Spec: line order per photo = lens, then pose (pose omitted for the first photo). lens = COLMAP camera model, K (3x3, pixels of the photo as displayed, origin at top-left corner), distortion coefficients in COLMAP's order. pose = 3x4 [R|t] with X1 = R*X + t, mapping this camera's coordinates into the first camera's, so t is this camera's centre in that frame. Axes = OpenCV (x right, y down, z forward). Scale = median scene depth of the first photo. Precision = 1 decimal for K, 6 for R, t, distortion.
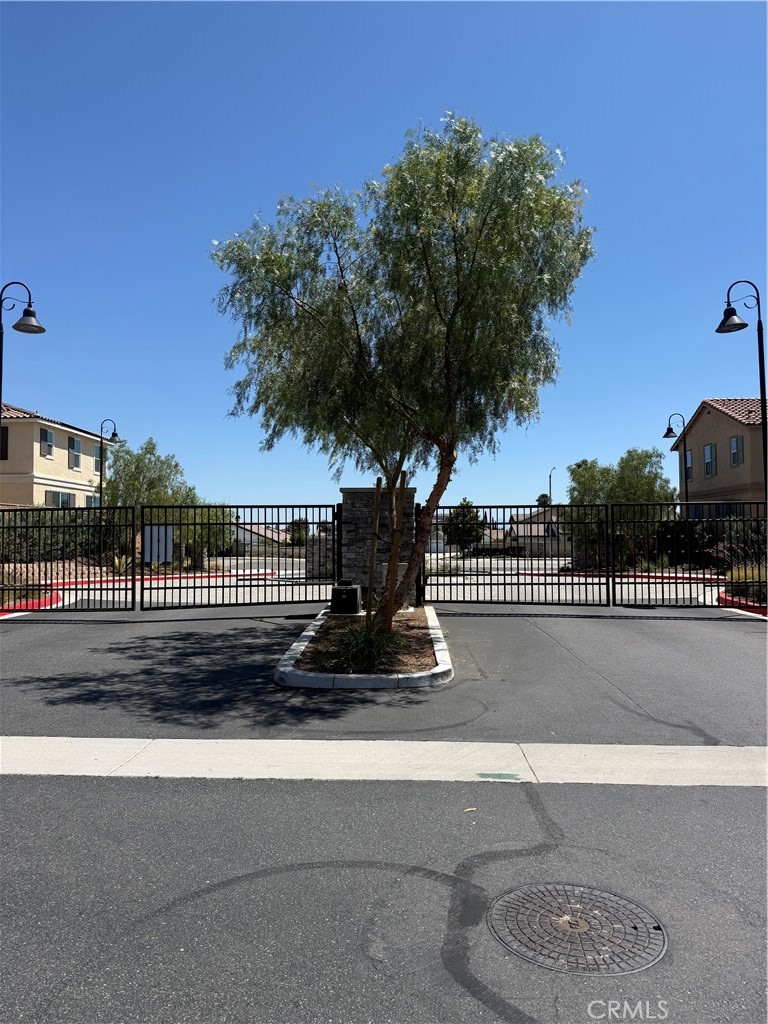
lens RADIAL K [[716.9, 0, 378.2], [0, 716.9, 508.1], [0, 0, 1]] dist [0.088121, -0.137181]
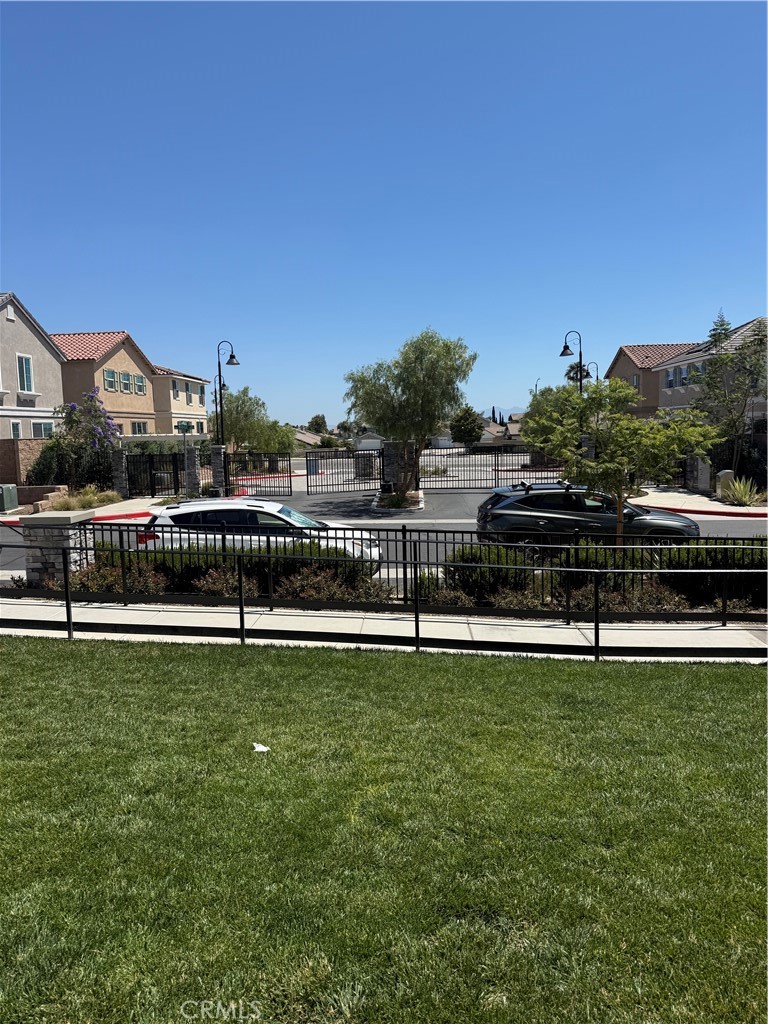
lens RADIAL K [[716.9, 0, 378.2], [0, 716.9, 508.1], [0, 0, 1]] dist [0.088121, -0.137181]
pose [[0.999665, -0.016811, -0.019699, -0.009815], [0.019574, 0.988533, 0.149730, -0.064629], [0.016956, -0.150066, 0.988531, -0.535700]]
